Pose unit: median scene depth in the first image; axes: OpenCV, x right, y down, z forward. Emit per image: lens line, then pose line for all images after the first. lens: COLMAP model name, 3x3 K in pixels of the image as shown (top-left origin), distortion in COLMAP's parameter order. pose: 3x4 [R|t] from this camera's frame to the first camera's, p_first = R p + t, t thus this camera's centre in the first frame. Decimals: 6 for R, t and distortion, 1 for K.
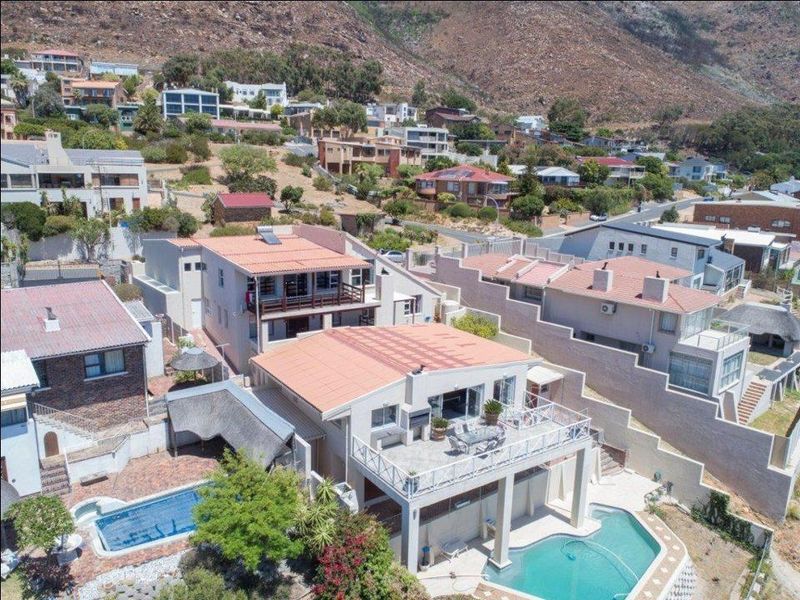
lens RADIAL K [[585.0, 0, 395.7], [0, 585.0, 301.1], [0, 0, 1]] dist [-0.003530, -0.009131]
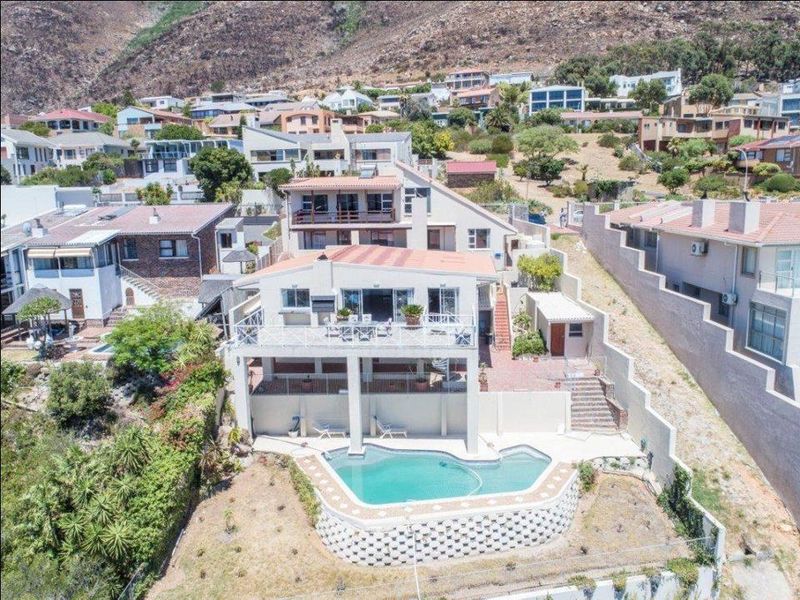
lens RADIAL K [[626.4, 0, 397.3], [0, 626.4, 295.5], [0, 0, 1]] dist [-0.013327, 0.001302]
pose [[0.786240, 0.076478, -0.613171, 0.334629], [-0.101420, 0.994826, -0.005966, 0.071207], [0.609542, 0.066878, 0.789928, 0.072483]]
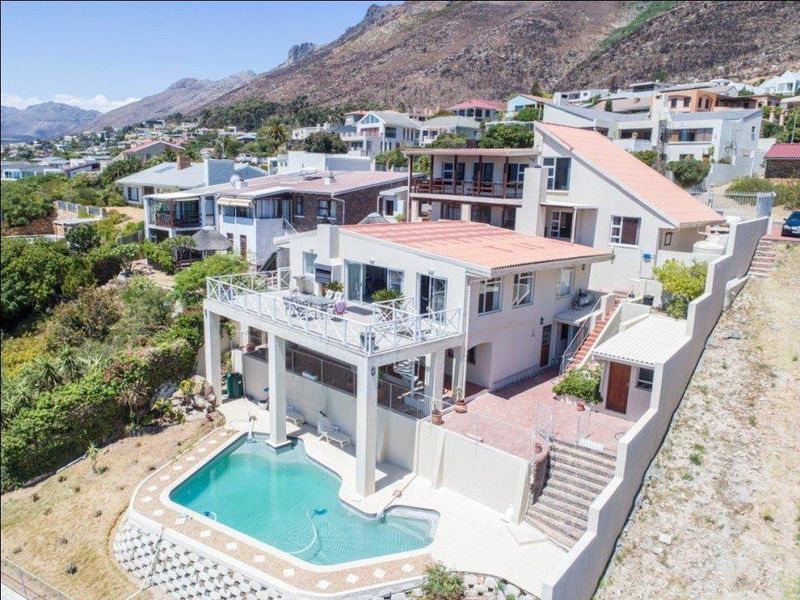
lens RADIAL K [[585.0, 0, 404.9], [0, 585.0, 306.7], [0, 0, 1]] dist [-0.003530, -0.009131]
pose [[0.222993, 0.206923, -0.952605, 0.388613], [-0.239454, 0.958898, 0.152236, 0.030174], [0.944953, 0.194157, 0.263376, 0.354988]]
